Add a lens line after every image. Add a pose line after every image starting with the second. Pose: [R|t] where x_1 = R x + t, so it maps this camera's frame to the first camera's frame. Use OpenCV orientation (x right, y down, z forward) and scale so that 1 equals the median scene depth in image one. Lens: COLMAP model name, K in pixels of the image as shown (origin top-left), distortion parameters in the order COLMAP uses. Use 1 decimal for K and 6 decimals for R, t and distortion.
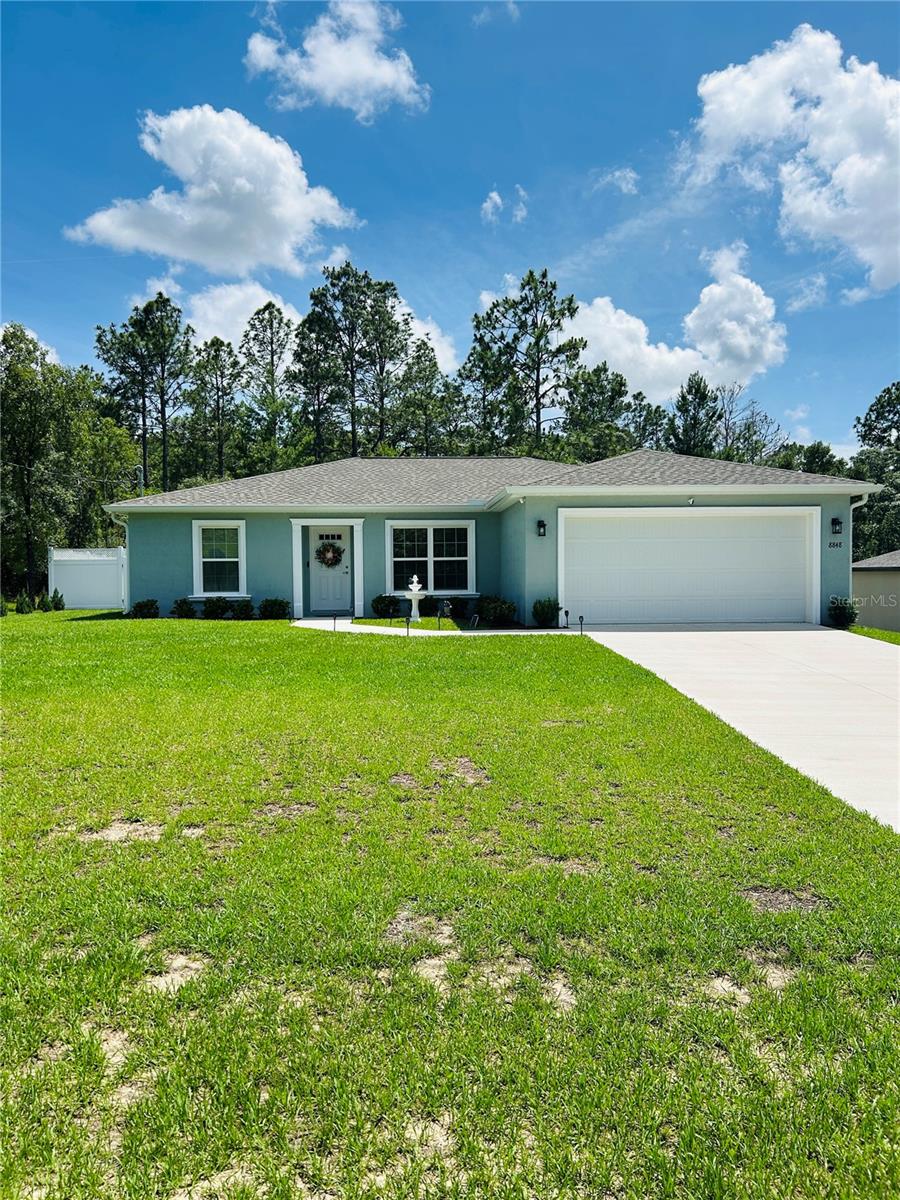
lens RADIAL K [[921.9, 0, 452.8], [0, 921.9, 545.7], [0, 0, 1]] dist [-0.003939, -0.001643]
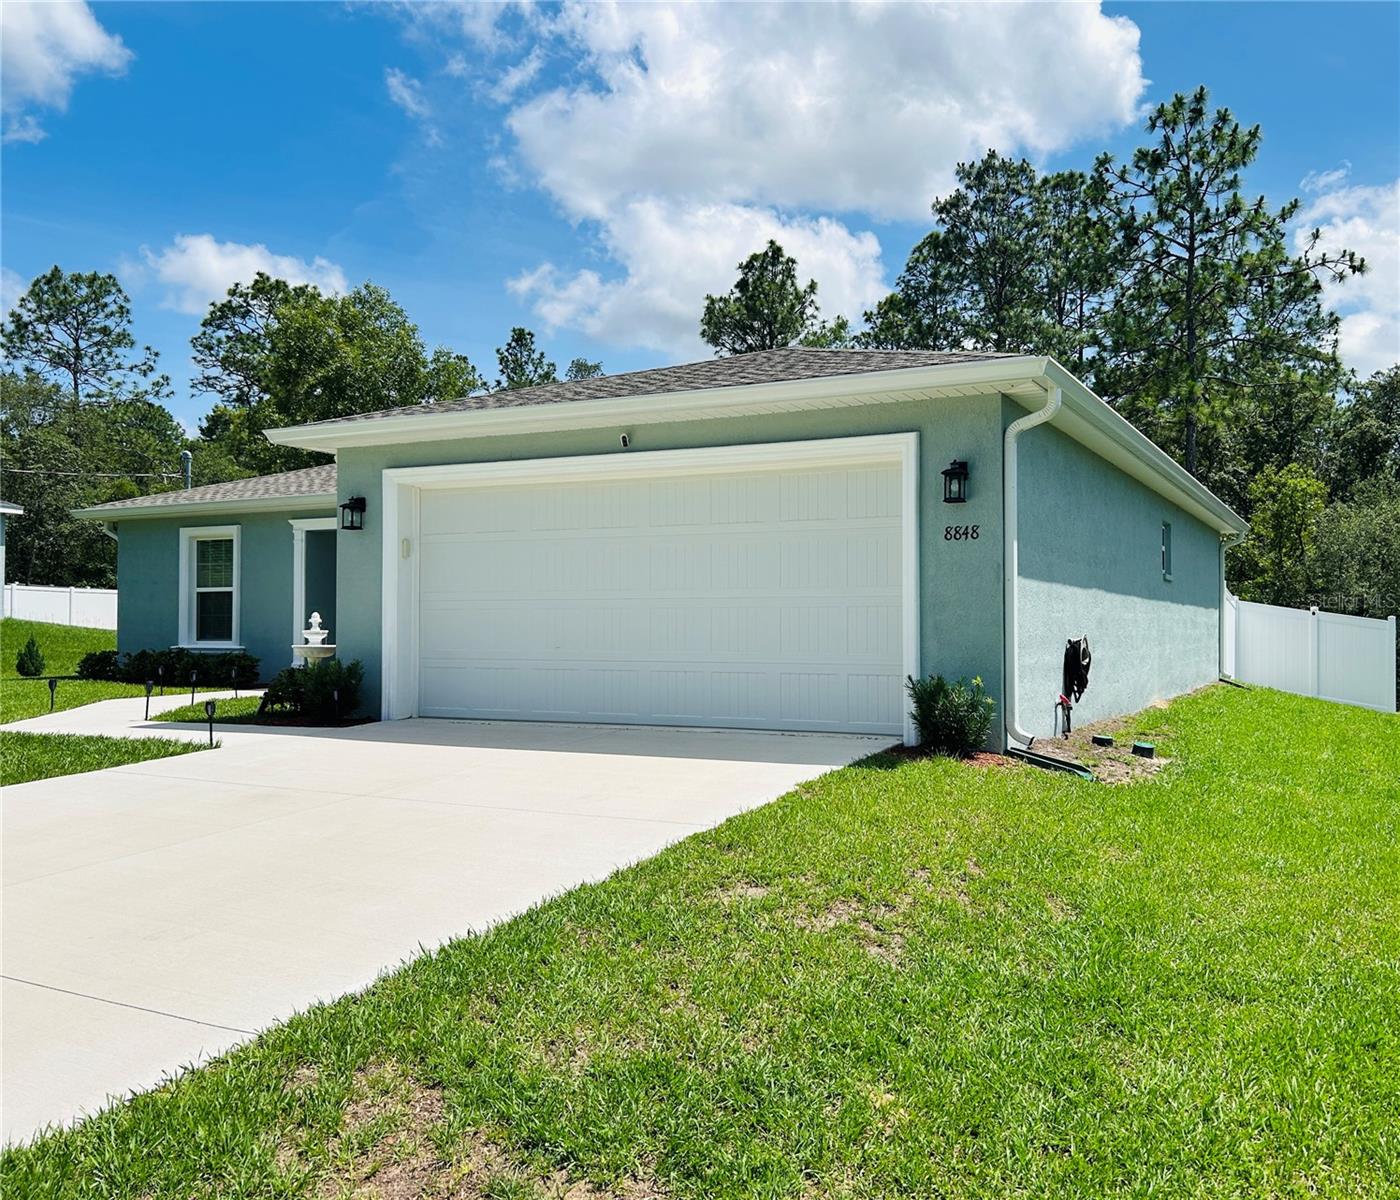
lens RADIAL K [[1191.3, 0, 792.1], [0, 1191.3, 598.7], [0, 0, 1]] dist [0.015041, -0.009453]
pose [[0.870009, -0.004000, -0.493019, 0.271058], [0.010241, 0.999898, 0.009959, 0.009682], [0.492929, -0.013714, 0.869961, 0.263176]]
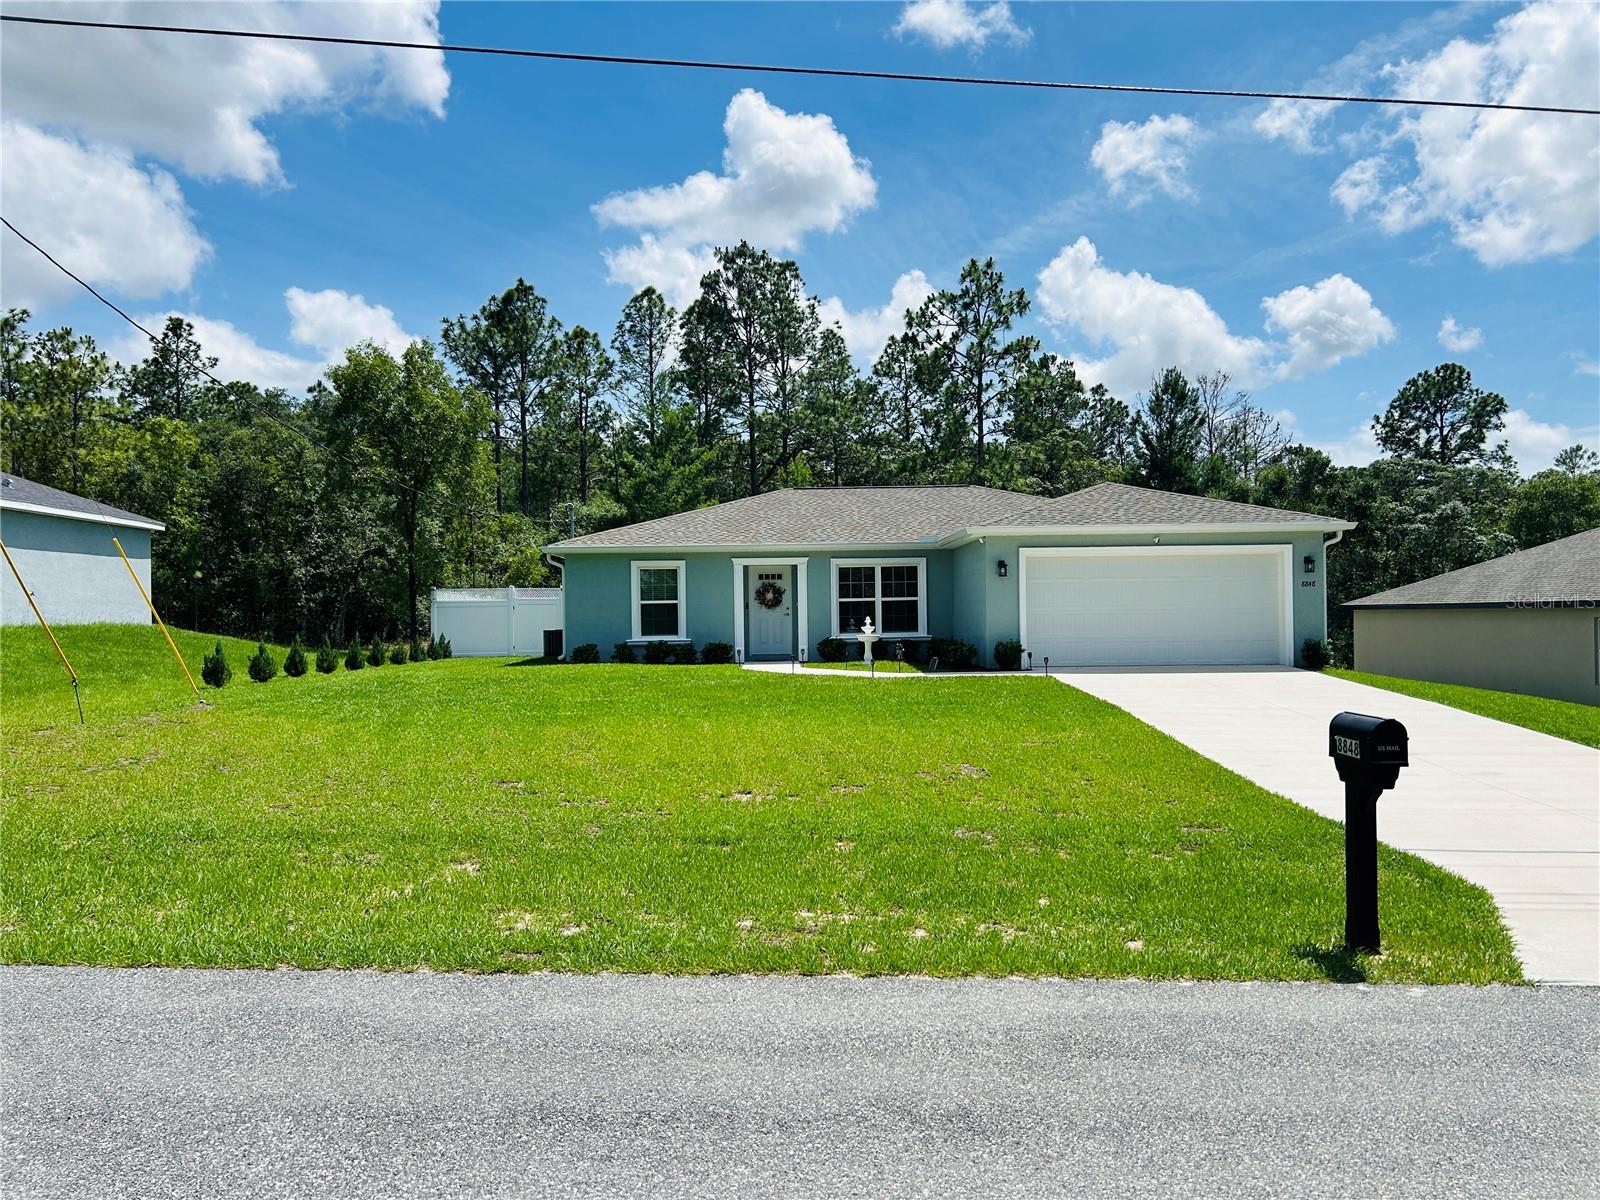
lens RADIAL K [[1205.1, 0, 800.0], [0, 1205.1, 600.0], [0, 0, 1]] dist [0.001523, -0.004709]
pose [[0.999031, -0.005392, -0.043681, -0.028162], [0.006244, 0.999793, 0.019380, -0.005287], [0.043568, -0.019634, 0.998858, -0.129129]]
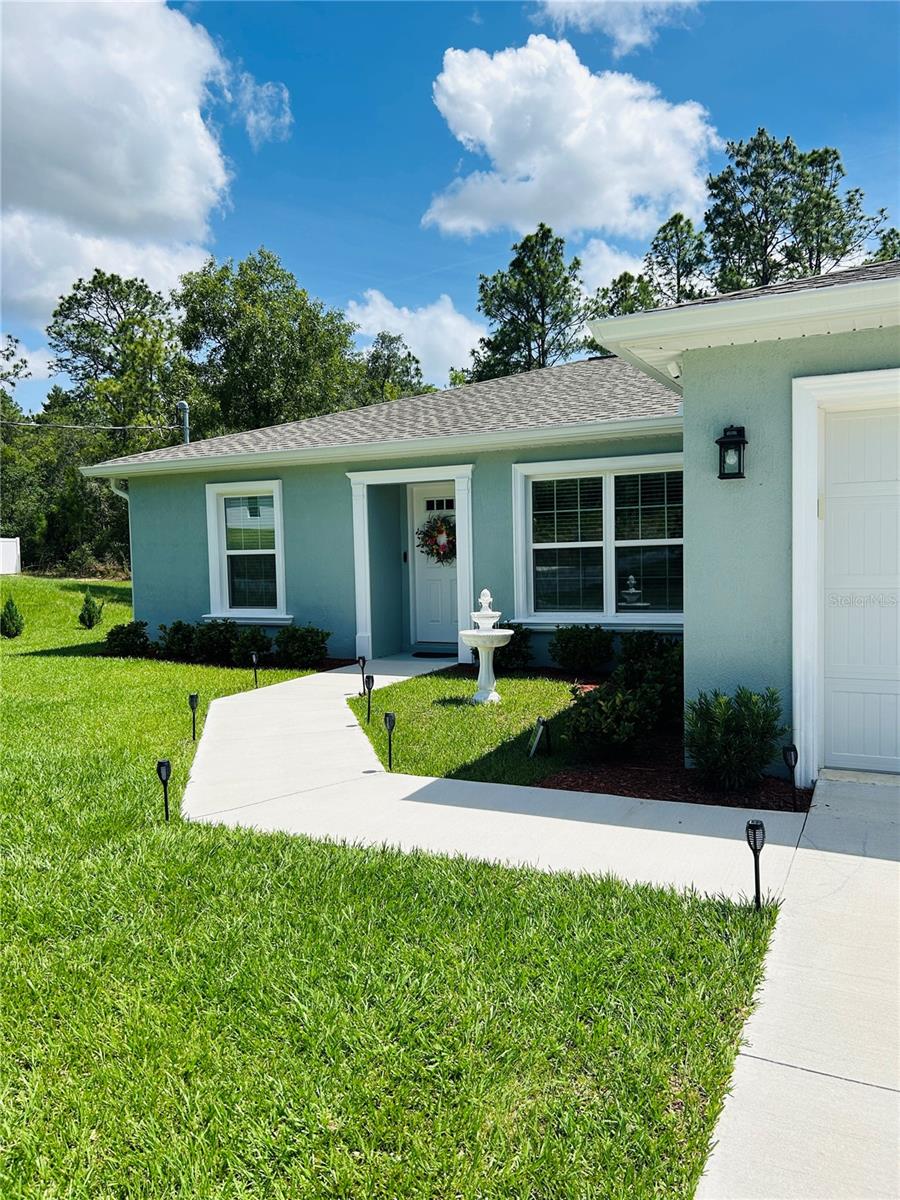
lens RADIAL K [[903.8, 0, 450.0], [0, 903.8, 600.0], [0, 0, 1]] dist [0.001523, -0.004709]
pose [[0.859169, 0.016167, -0.511436, 0.077059], [0.033219, 0.995630, 0.087279, 0.000108], [0.510612, -0.091977, 0.854877, 0.317926]]
